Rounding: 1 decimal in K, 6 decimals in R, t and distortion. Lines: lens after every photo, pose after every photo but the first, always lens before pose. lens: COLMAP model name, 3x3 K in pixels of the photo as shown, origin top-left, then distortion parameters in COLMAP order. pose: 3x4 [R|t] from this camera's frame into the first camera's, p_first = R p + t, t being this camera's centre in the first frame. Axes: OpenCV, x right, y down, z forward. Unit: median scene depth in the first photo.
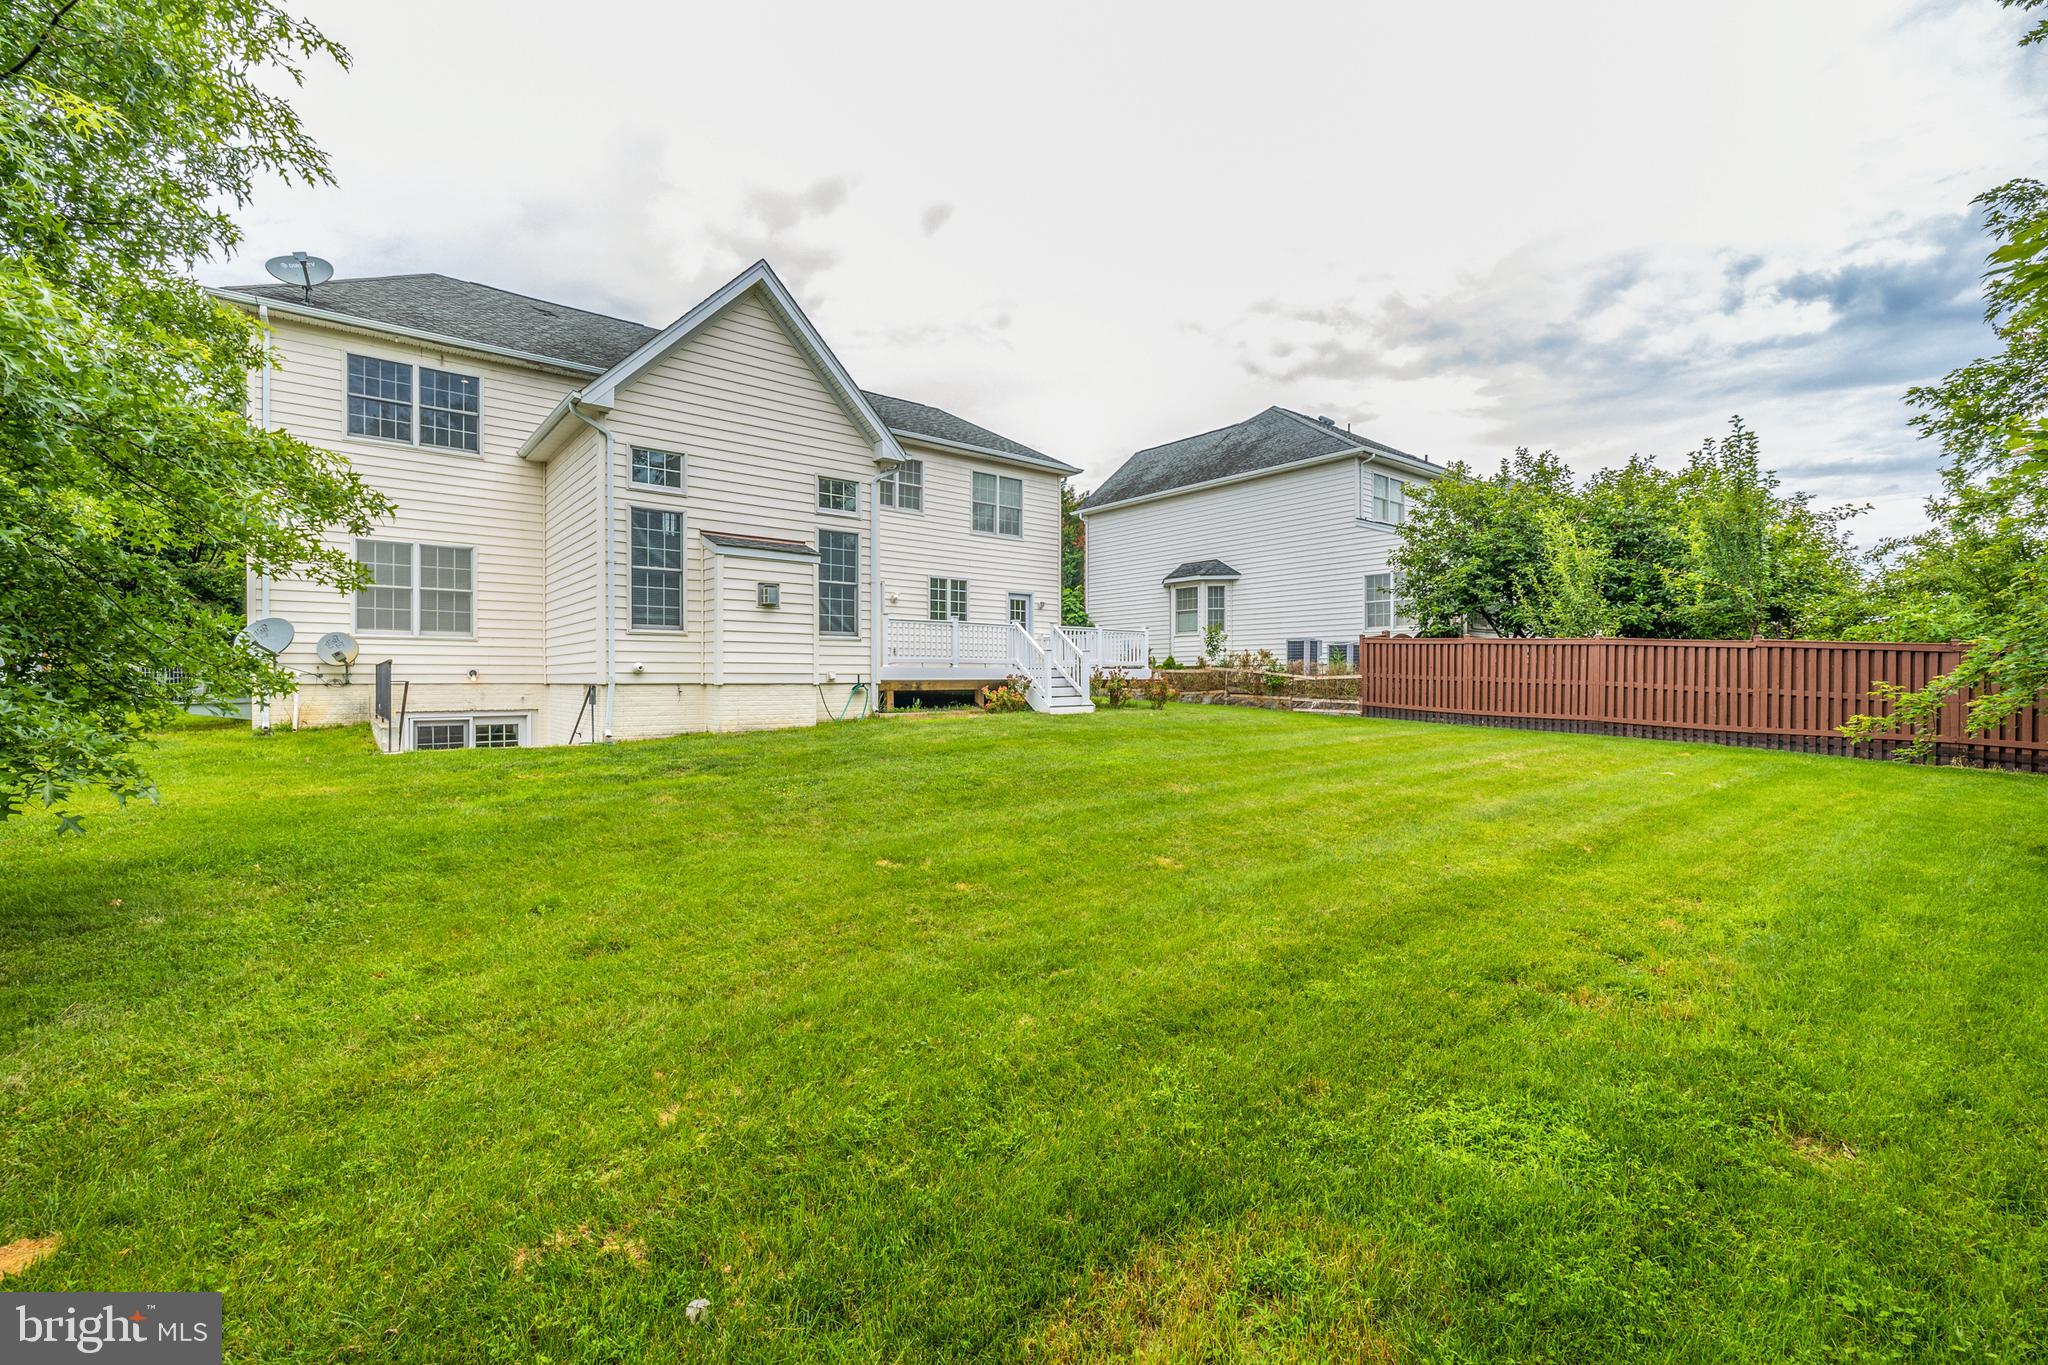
lens RADIAL K [[886.5, 0, 1020.6], [0, 886.5, 677.0], [0, 0, 1]] dist [0.002220, 0.000015]
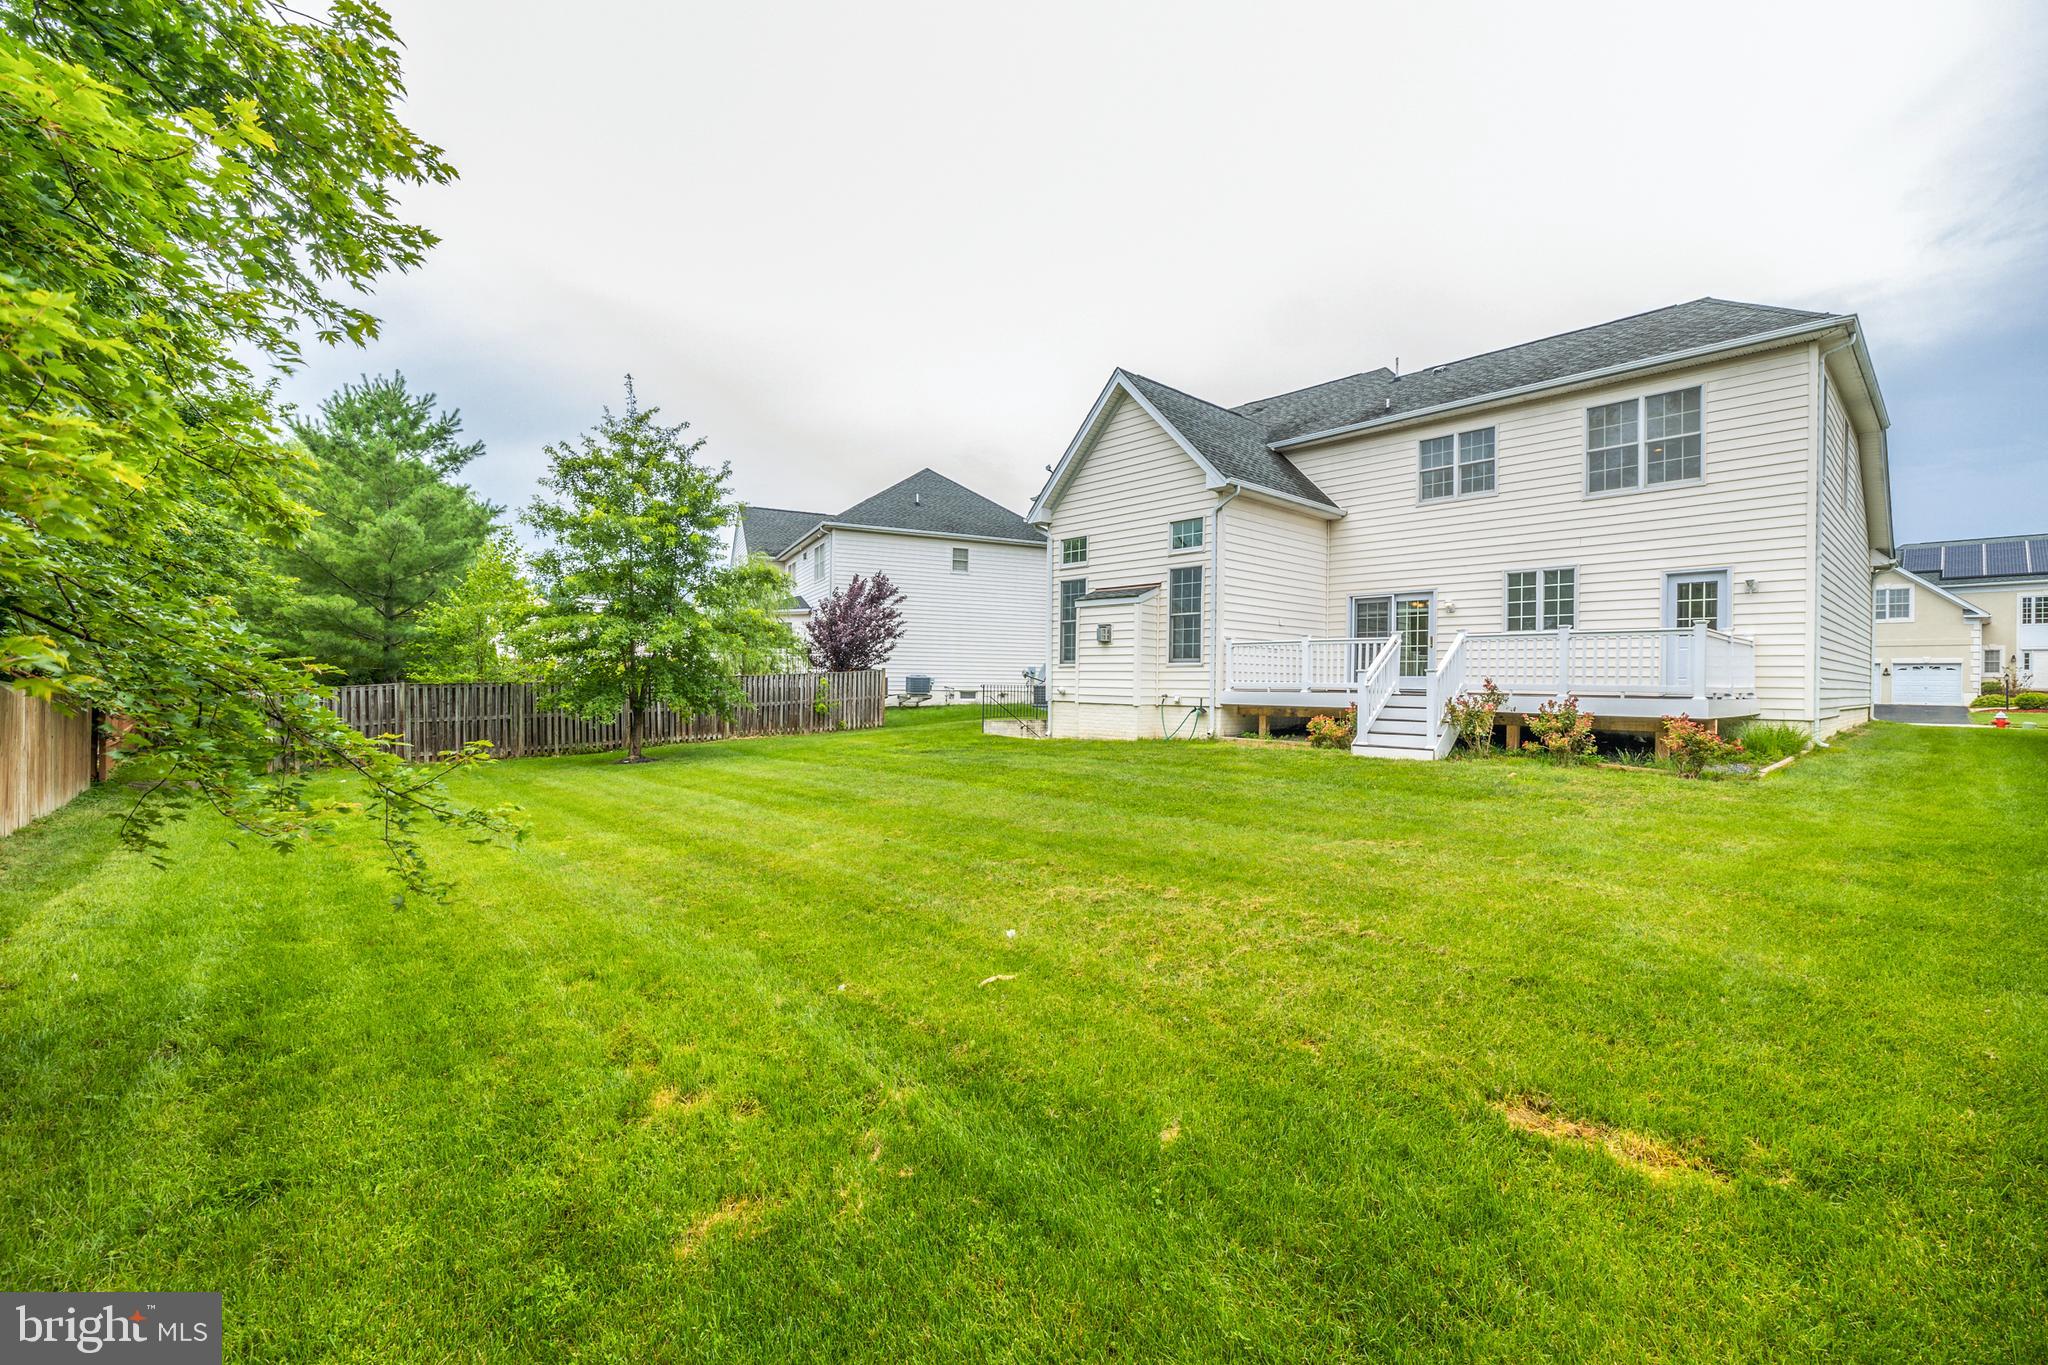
lens RADIAL K [[886.5, 0, 1022.6], [0, 886.5, 685.8], [0, 0, 1]] dist [0.002220, 0.000015]
pose [[0.023413, -0.007868, -0.999695, 0.646508], [-0.014279, 0.999864, -0.008203, -0.004171], [0.999624, 0.014467, 0.023297, 0.565943]]
